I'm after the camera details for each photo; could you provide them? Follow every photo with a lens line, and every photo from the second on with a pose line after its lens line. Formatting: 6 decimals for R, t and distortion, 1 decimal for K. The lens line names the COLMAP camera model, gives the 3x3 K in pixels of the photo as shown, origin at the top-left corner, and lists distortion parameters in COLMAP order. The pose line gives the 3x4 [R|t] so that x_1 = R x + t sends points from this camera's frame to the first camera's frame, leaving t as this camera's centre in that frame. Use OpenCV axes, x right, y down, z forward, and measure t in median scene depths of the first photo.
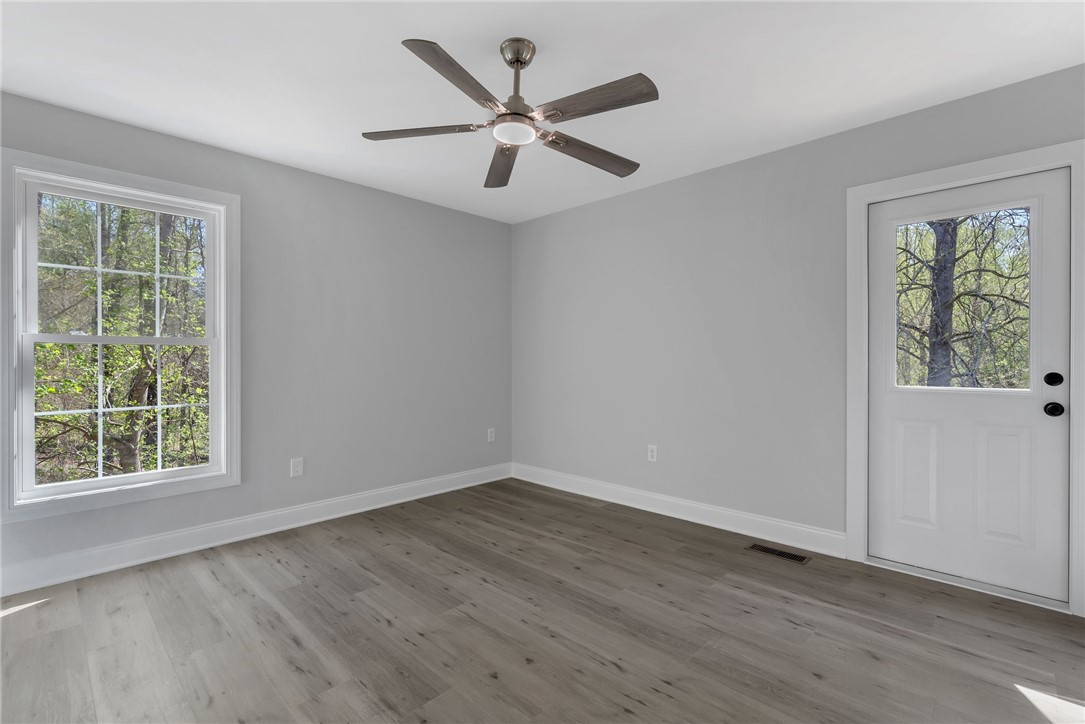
lens RADIAL K [[489.8, 0, 542.9], [0, 489.8, 357.7], [0, 0, 1]] dist [-0.003608, 0.002293]
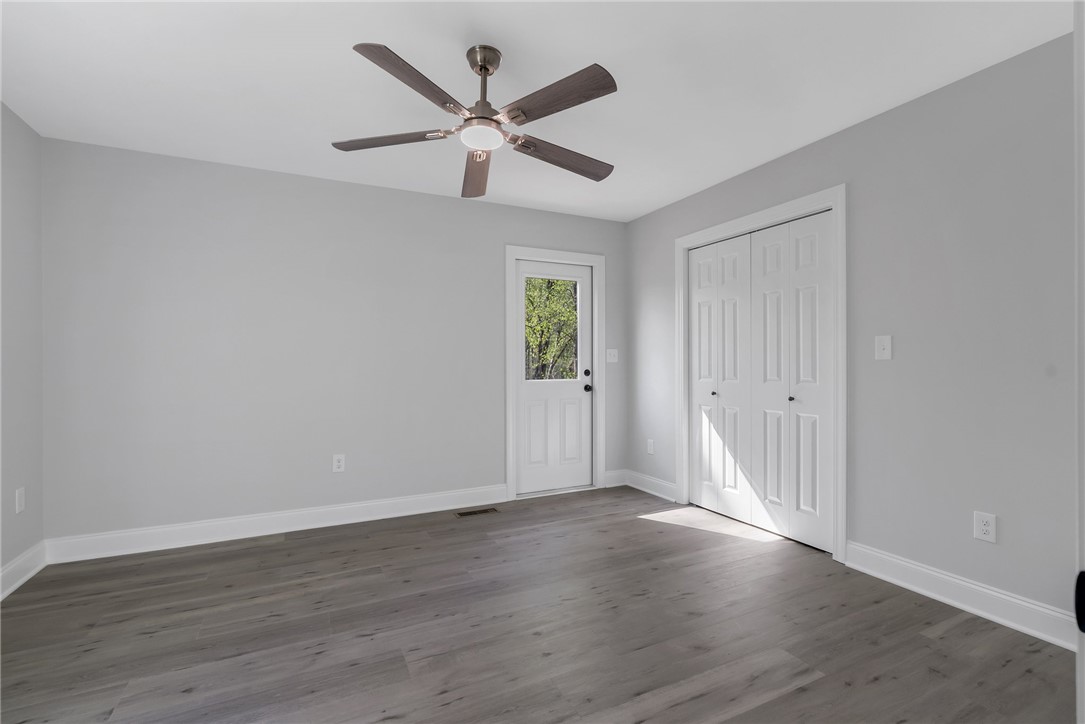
lens RADIAL K [[489.8, 0, 543.1], [0, 489.8, 363.2], [0, 0, 1]] dist [-0.003608, 0.002293]
pose [[0.346486, -0.003062, 0.938050, -0.680464], [0.002689, 0.999994, 0.002270, -0.000542], [-0.938051, 0.001736, 0.346492, 0.381794]]
